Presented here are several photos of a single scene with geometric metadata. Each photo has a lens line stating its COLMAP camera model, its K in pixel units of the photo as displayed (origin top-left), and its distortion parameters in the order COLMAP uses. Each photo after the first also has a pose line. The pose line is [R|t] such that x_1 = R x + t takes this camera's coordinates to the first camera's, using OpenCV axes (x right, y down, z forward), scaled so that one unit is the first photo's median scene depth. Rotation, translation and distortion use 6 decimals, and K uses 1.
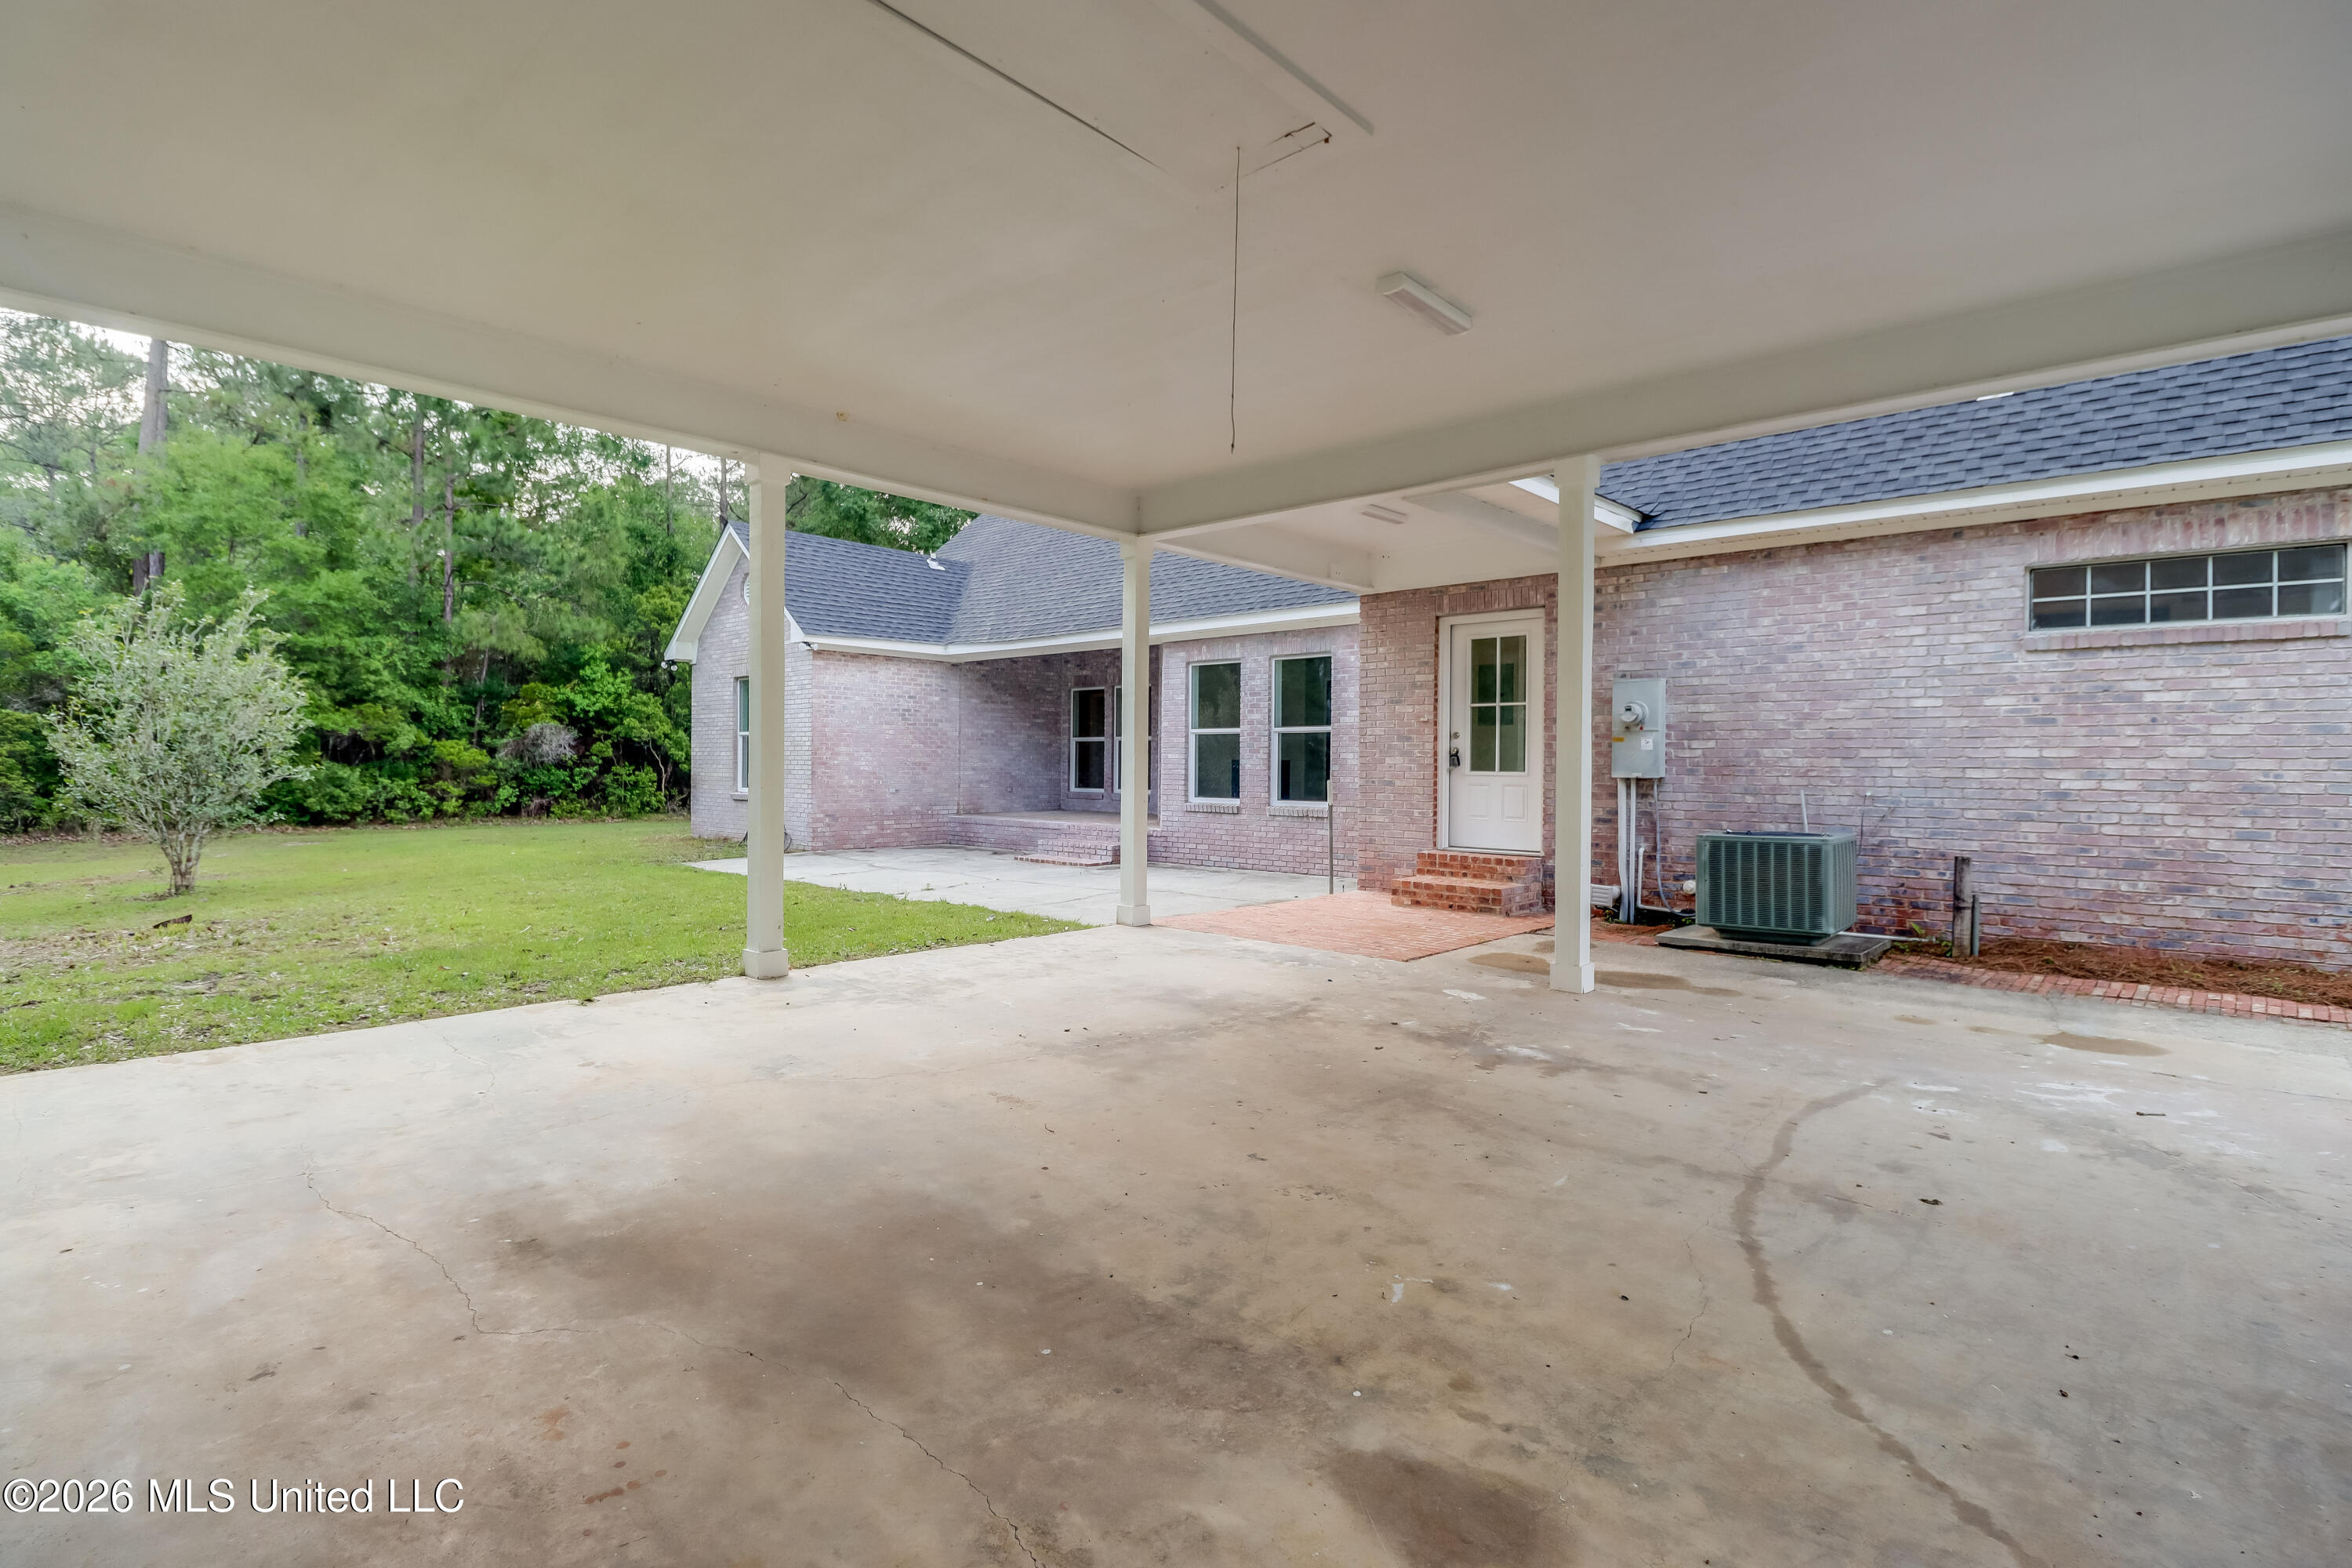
lens RADIAL K [[1158.2, 0, 1182.5], [0, 1158.2, 756.2], [0, 0, 1]] dist [-0.018089, -0.000249]
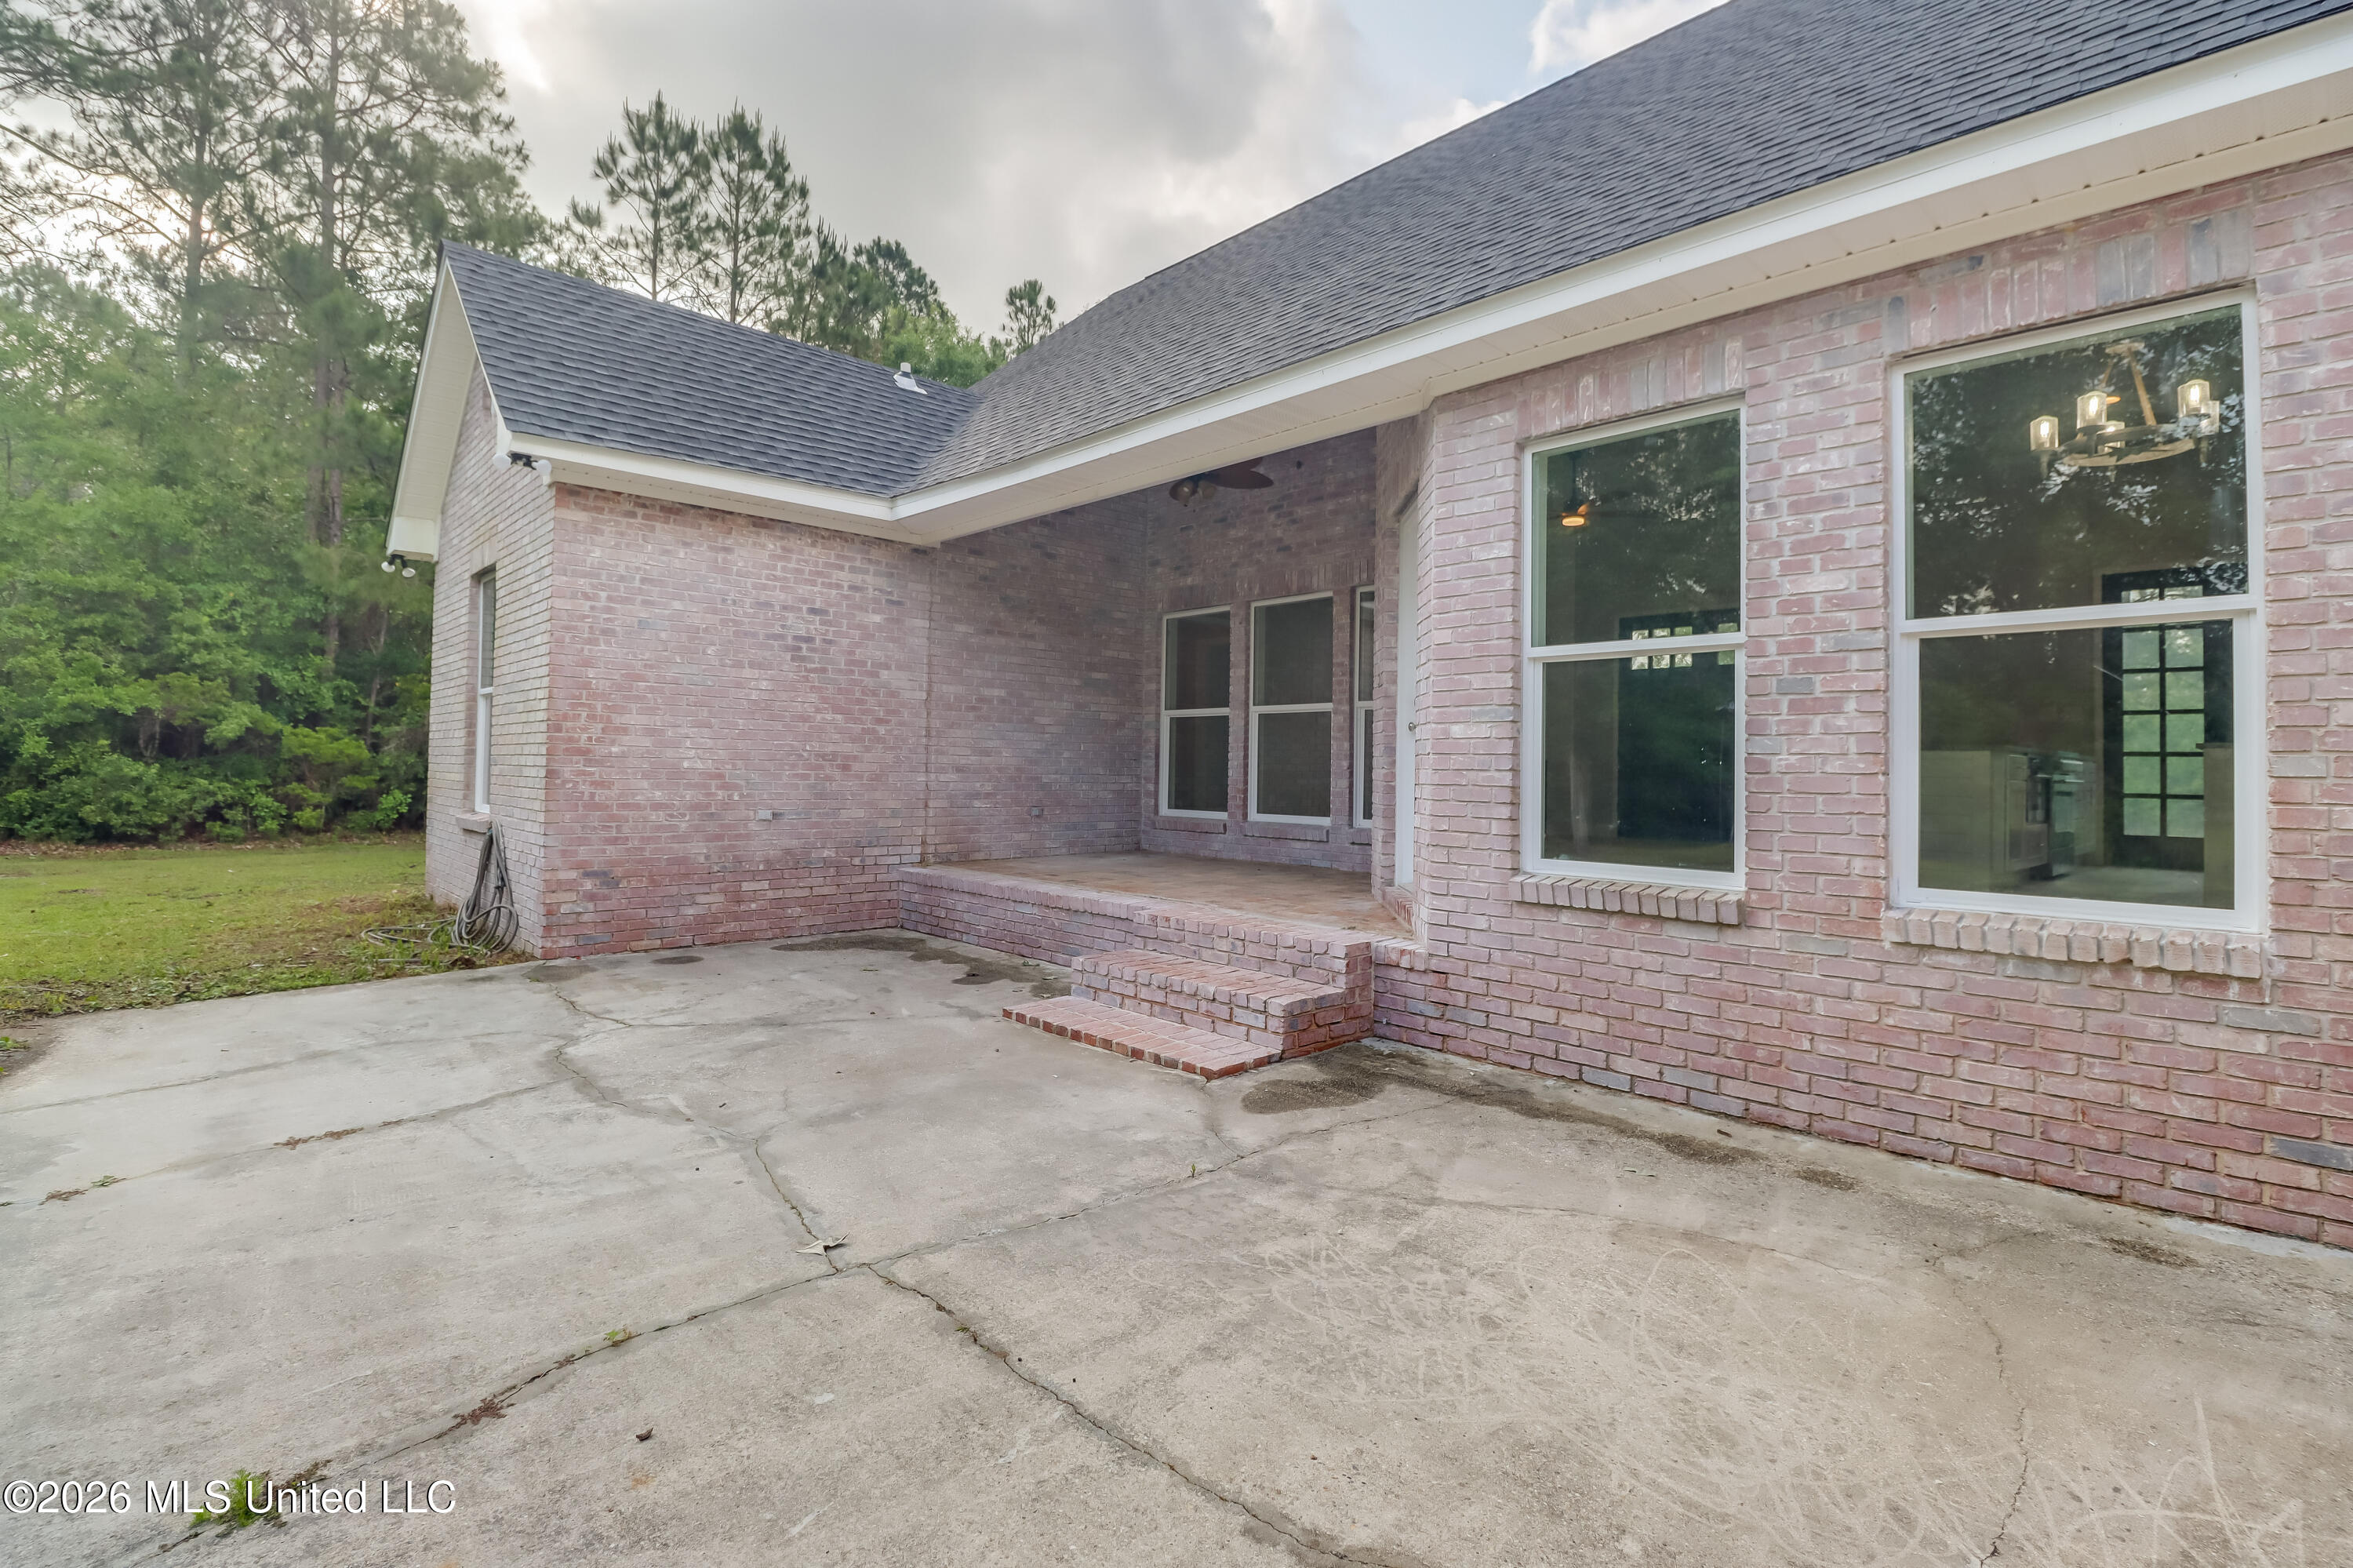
lens RADIAL K [[1097.1, 0, 1165.7], [0, 1097.1, 751.9], [0, 0, 1]] dist [0.003251, -0.012466]
pose [[0.995656, 0.006588, -0.092878, -0.052344], [-0.007591, 0.999917, -0.010449, 0.007902], [0.092801, 0.011109, 0.995623, 0.549508]]
